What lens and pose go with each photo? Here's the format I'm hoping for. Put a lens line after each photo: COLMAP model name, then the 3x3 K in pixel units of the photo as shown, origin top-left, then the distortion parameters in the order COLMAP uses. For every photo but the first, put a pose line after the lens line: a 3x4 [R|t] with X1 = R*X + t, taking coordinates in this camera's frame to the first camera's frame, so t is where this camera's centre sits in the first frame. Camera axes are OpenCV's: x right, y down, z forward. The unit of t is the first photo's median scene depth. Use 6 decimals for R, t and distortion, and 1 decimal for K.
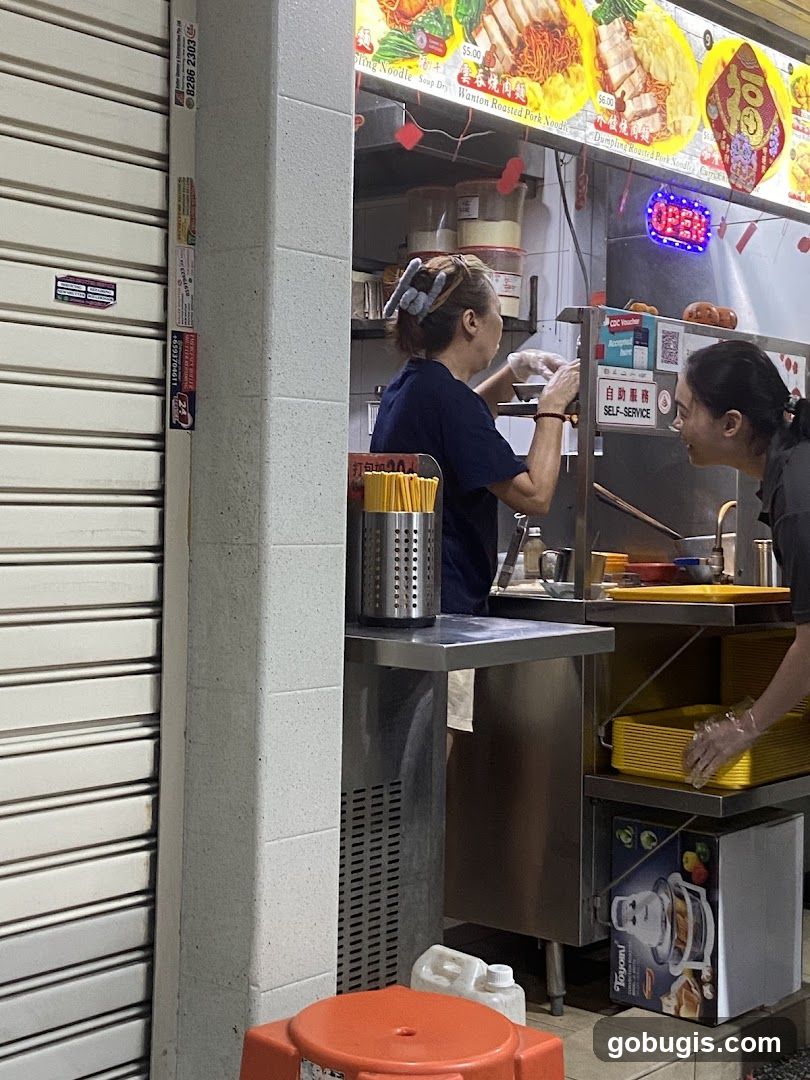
lens RADIAL K [[1722.2, 0, 405.0], [0, 1722.2, 540.0], [0, 0, 1]] dist [0.047233, 0.127881]
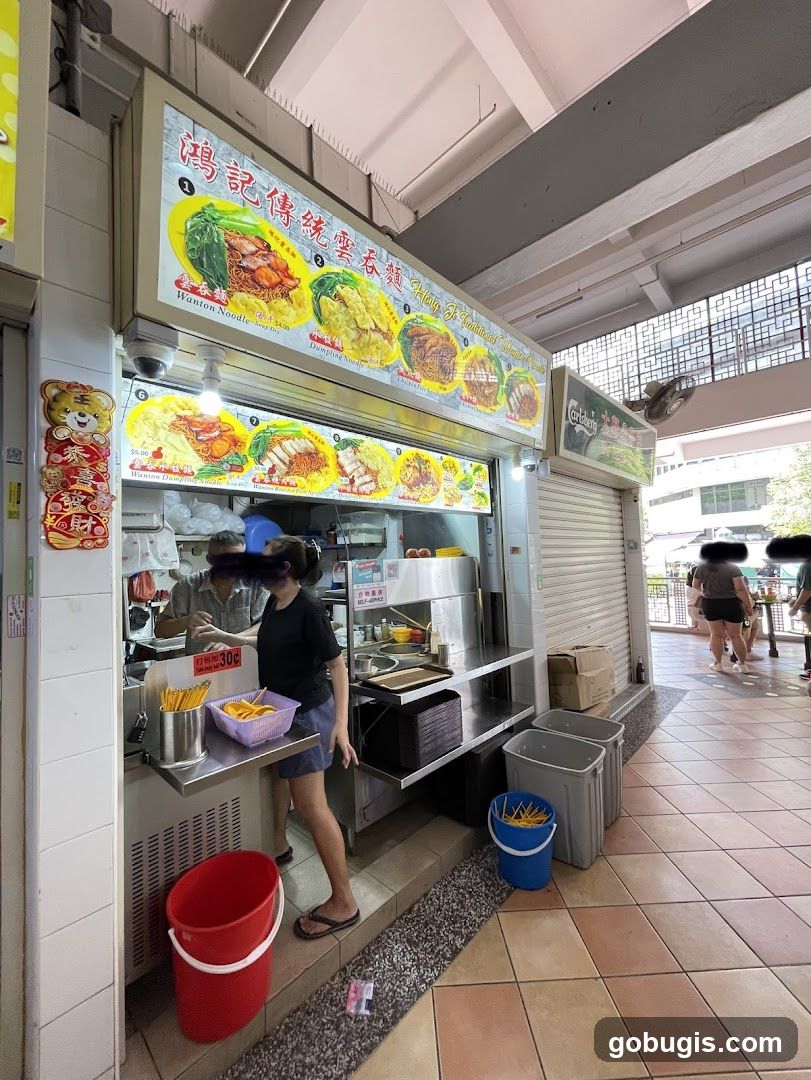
lens RADIAL K [[434.2, 0, 405.5], [0, 434.2, 540.0], [0, 0, 1]] dist [-0.005548, -0.000202]
pose [[0.995842, -0.061802, -0.066926, 0.238948], [0.057526, 0.996288, -0.064043, -0.125089], [0.070635, 0.059926, 0.995700, 0.398368]]
